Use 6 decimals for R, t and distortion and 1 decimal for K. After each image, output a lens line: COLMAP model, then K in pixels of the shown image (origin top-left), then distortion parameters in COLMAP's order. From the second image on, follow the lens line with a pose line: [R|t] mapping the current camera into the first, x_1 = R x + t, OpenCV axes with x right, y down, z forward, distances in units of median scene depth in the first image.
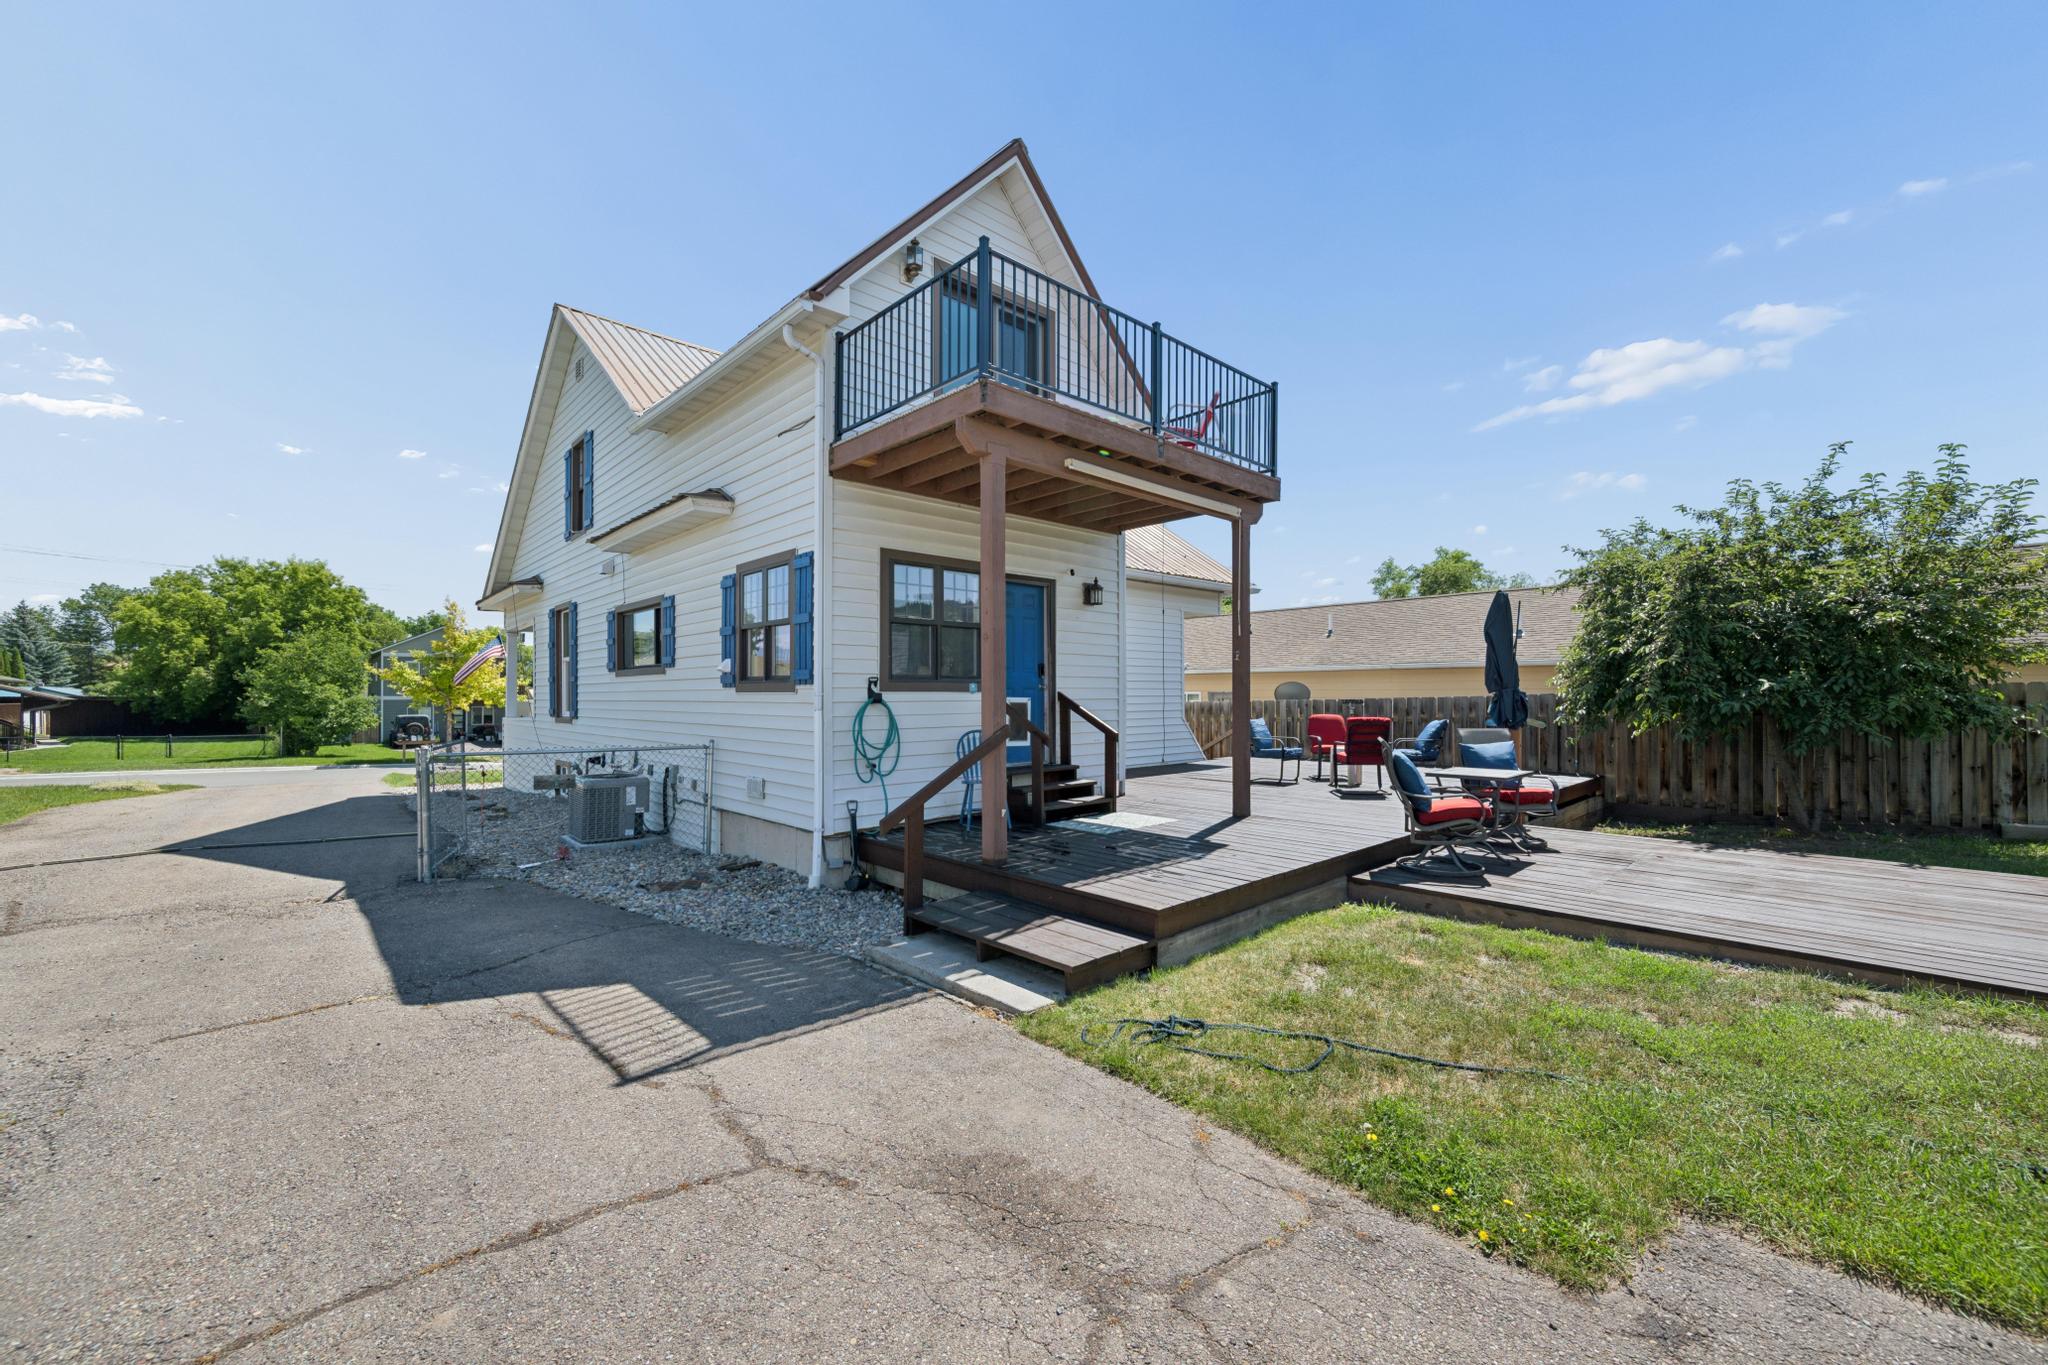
lens RADIAL K [[803.8, 0, 1028.5], [0, 803.8, 689.4], [0, 0, 1]] dist [-0.000954, -0.000041]
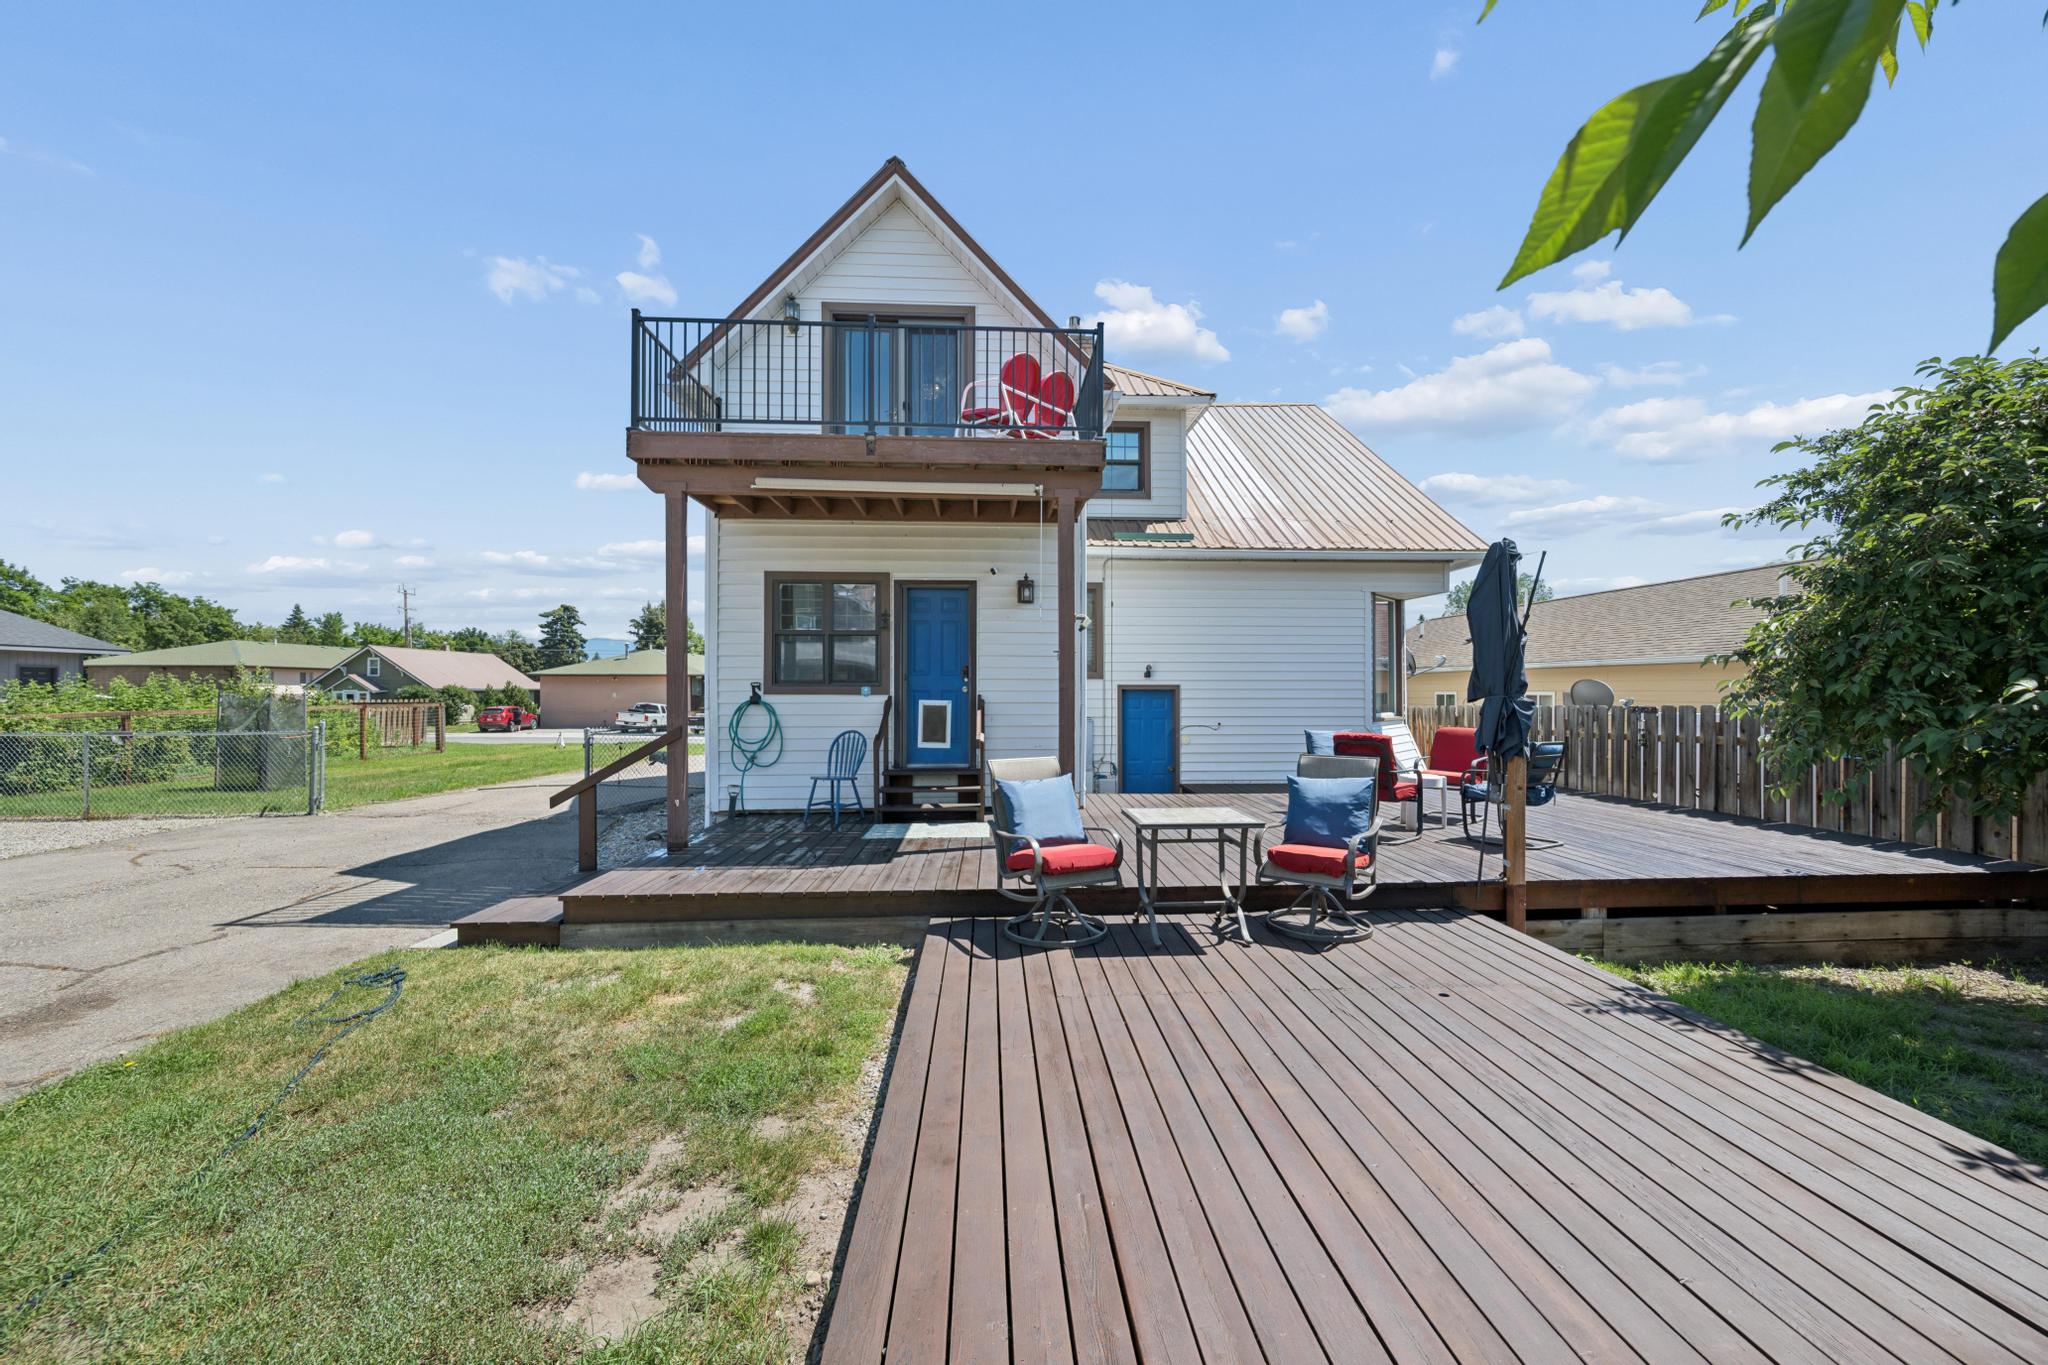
lens RADIAL K [[805.1, 0, 1045.9], [0, 805.1, 689.6], [0, 0, 1]] dist [-0.000902, -0.000053]
pose [[0.765069, 0.005918, -0.643921, 0.805408], [0.000238, 0.999955, 0.009473, -0.013908], [0.643948, -0.007400, 0.765034, 0.334271]]
